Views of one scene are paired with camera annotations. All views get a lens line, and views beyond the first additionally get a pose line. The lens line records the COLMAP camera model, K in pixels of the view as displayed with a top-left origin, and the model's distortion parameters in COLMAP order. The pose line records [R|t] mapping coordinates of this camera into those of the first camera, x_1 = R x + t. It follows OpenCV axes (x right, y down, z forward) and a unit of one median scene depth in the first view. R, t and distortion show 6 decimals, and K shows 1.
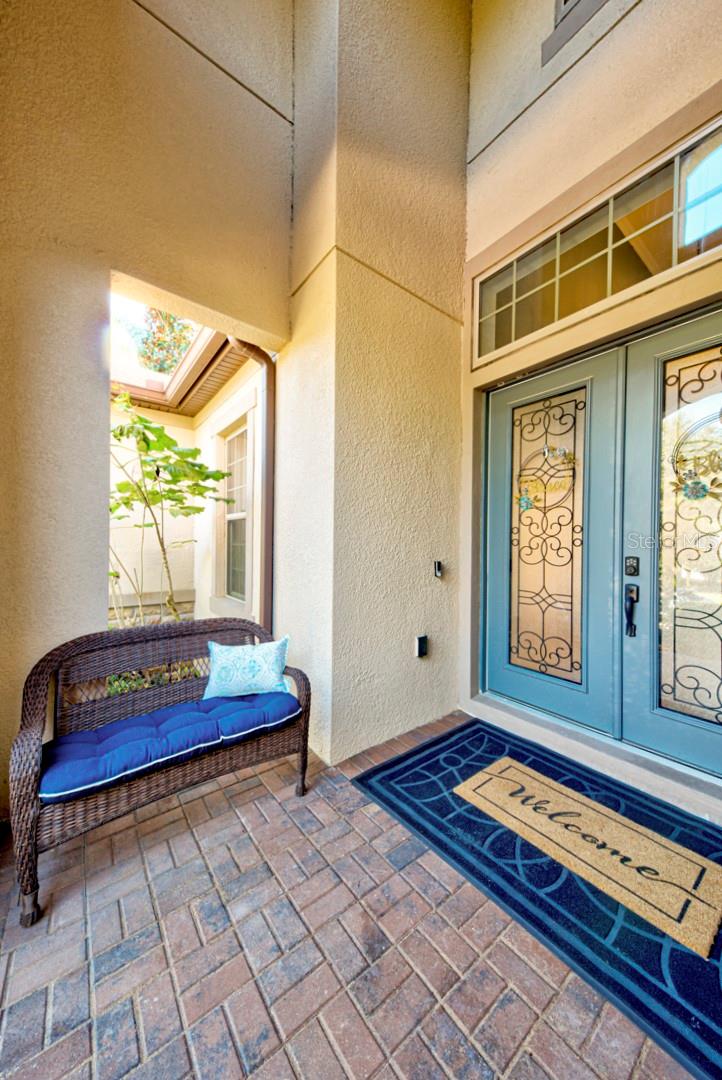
lens RADIAL K [[360.9, 0, 385.1], [0, 360.9, 543.8], [0, 0, 1]] dist [0.027120, -0.006227]
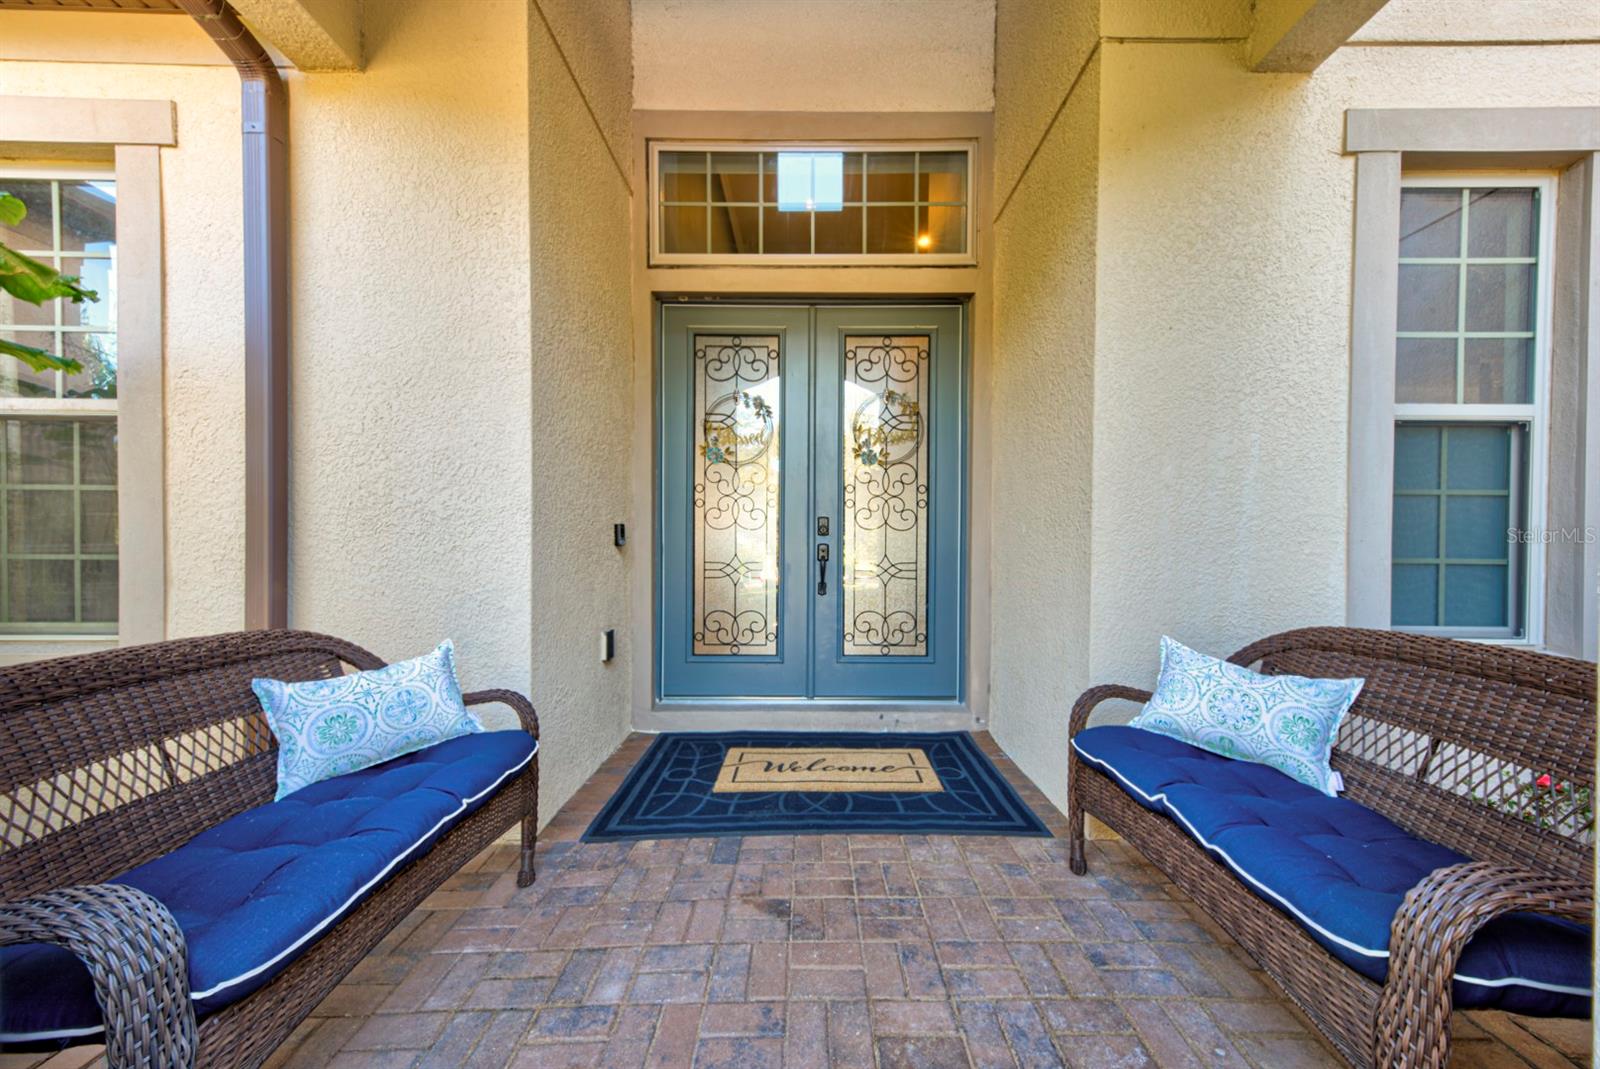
lens RADIAL K [[558.2, 0, 797.2], [0, 558.2, 549.7], [0, 0, 1]] dist [0.026592, -0.000194]
pose [[0.643034, -0.016422, 0.765662, -0.592382], [0.004418, 0.999833, 0.017733, 0.102384], [-0.765825, -0.008020, 0.642999, 0.045743]]
